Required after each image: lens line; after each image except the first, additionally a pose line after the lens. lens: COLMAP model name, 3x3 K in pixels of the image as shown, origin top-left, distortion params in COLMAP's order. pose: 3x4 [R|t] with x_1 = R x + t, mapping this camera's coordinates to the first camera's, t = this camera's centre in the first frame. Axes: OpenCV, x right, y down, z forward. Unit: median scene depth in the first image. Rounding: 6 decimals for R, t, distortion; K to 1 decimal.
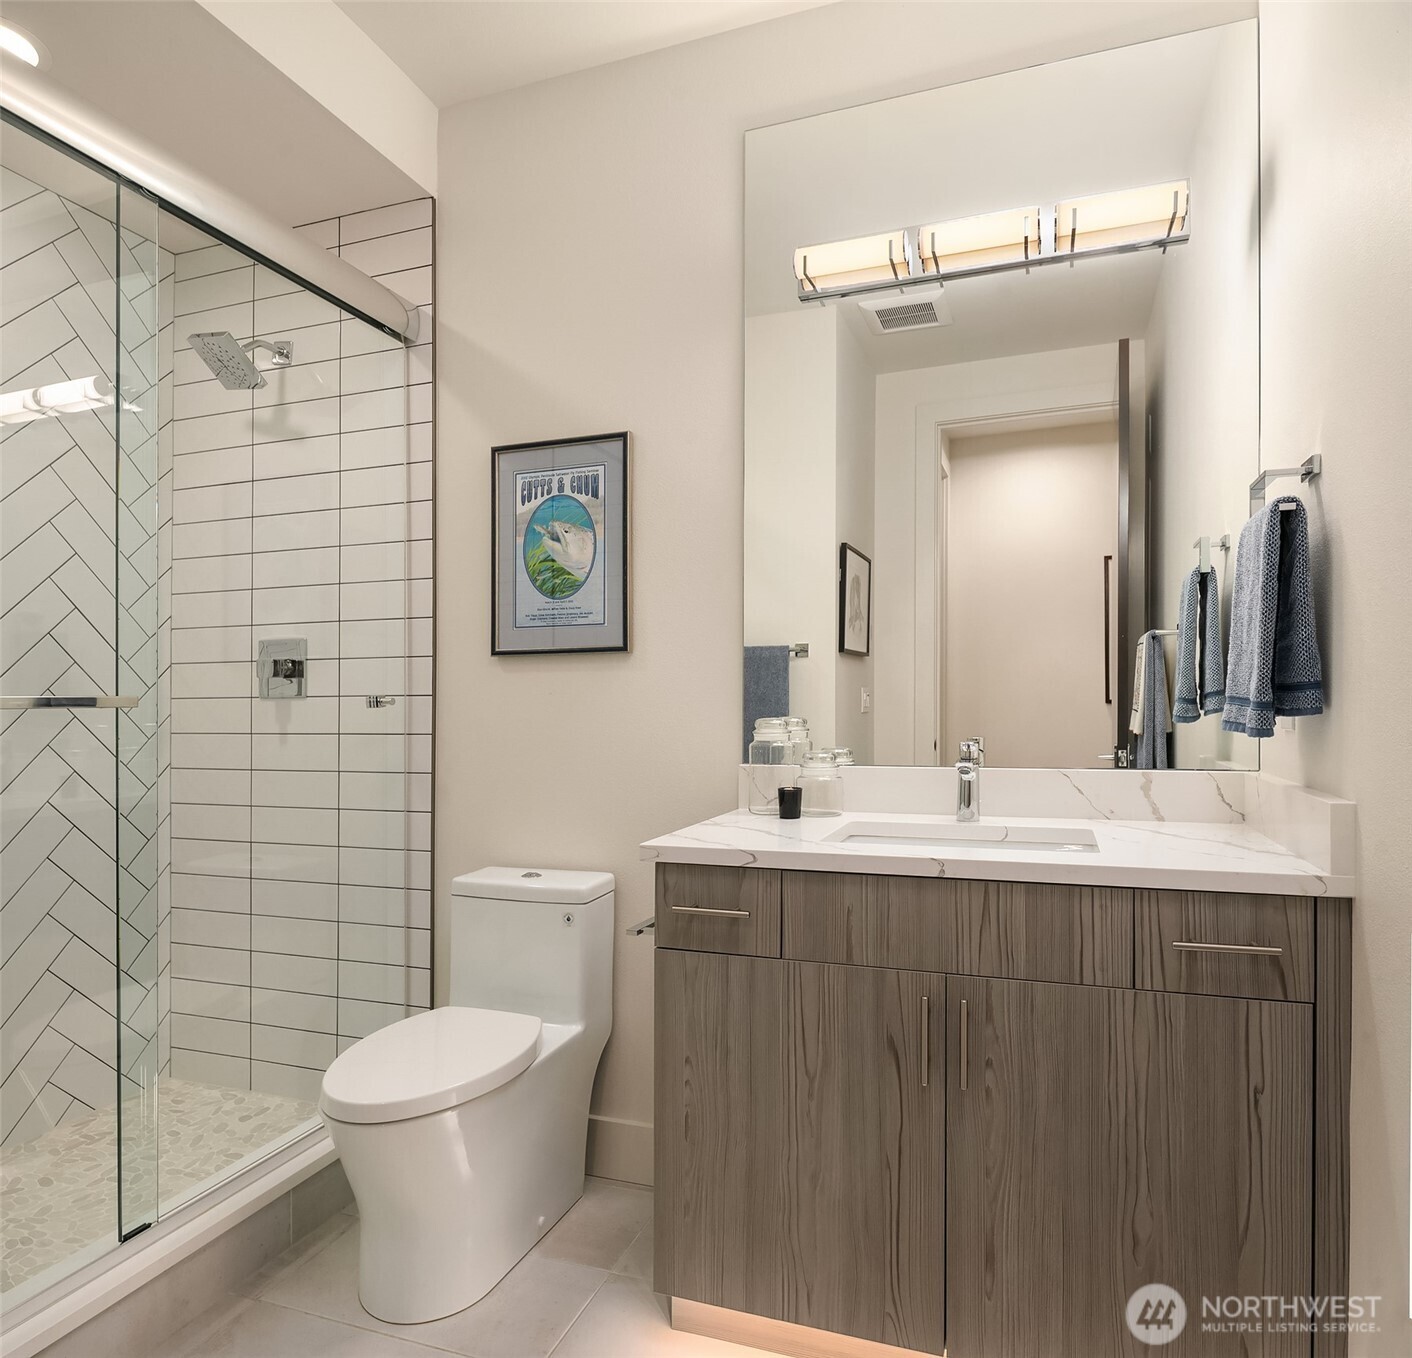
lens RADIAL K [[941.9, 0, 705.8], [0, 941.9, 687.7], [0, 0, 1]] dist [-0.002544, -0.000301]
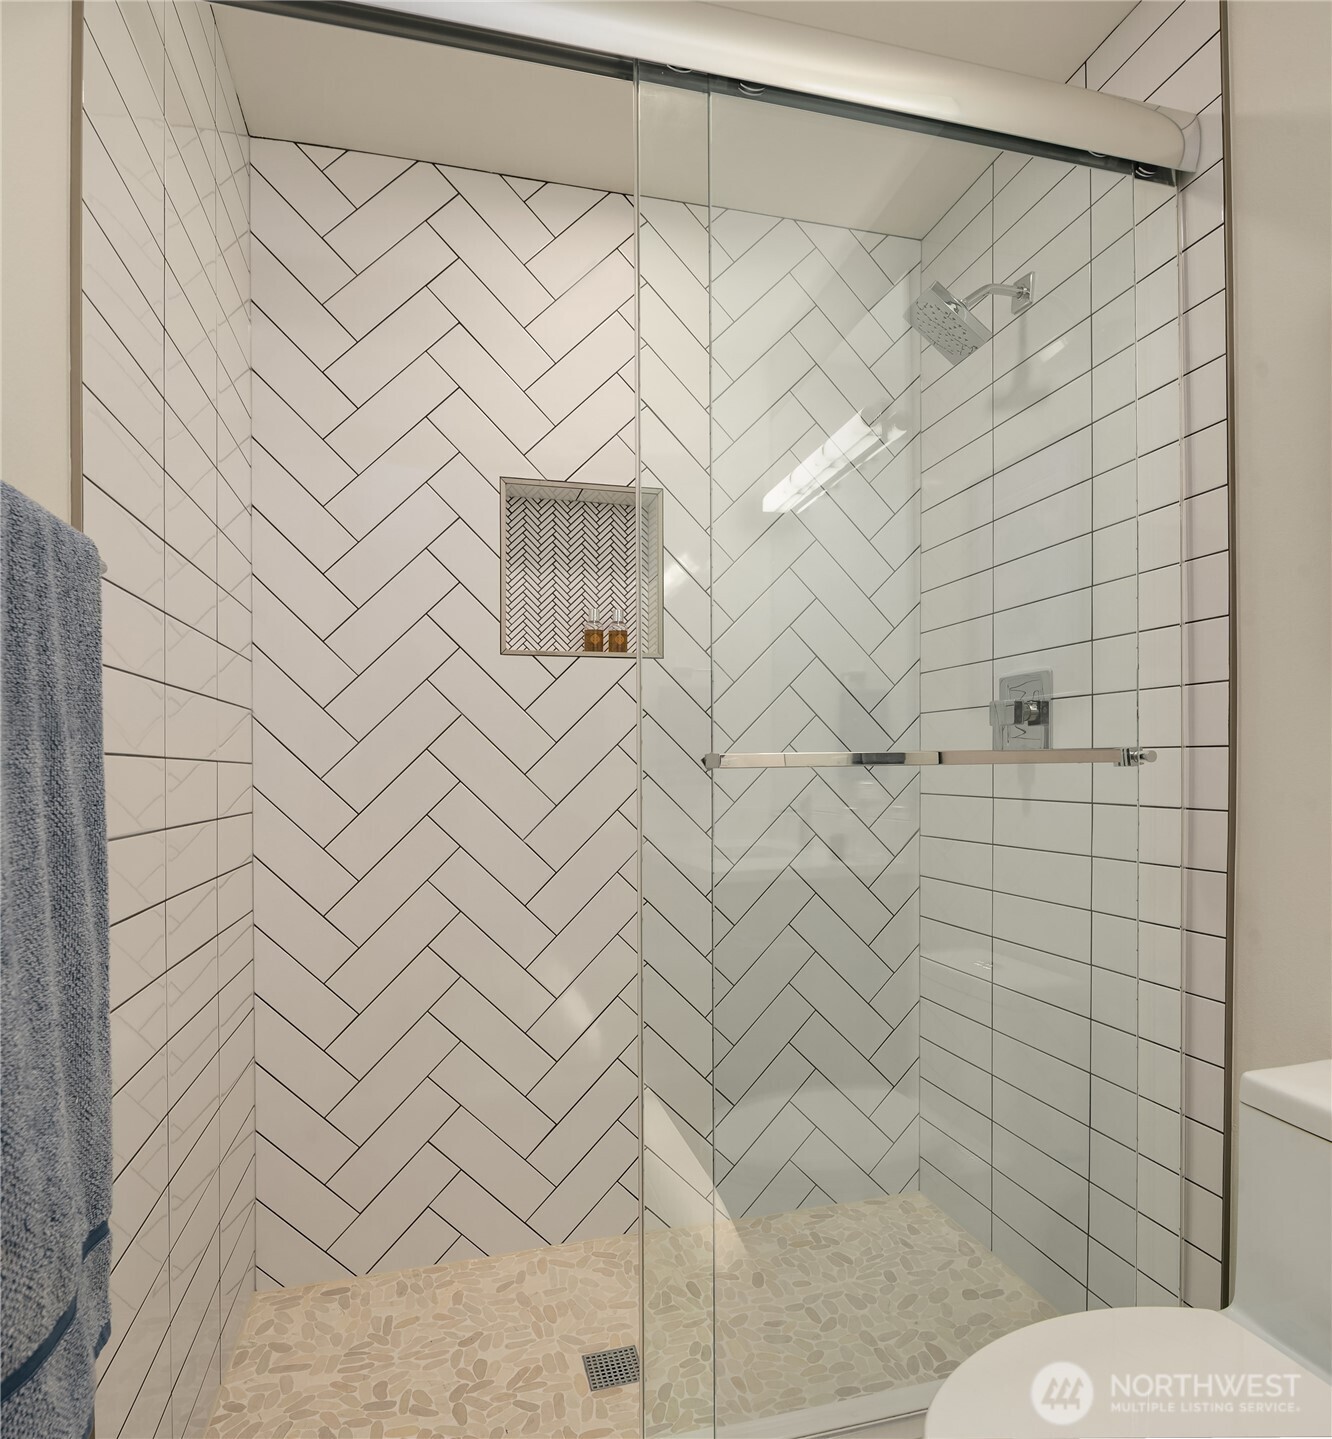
lens RADIAL K [[889.8, 0, 685.8], [0, 889.8, 763.6], [0, 0, 1]] dist [-0.013516, 0.004480]
pose [[0.579084, 0.000670, -0.815267, -0.029393], [0.020591, 0.999669, 0.015447, 0.003884], [0.815008, -0.025732, 0.578879, 0.379104]]
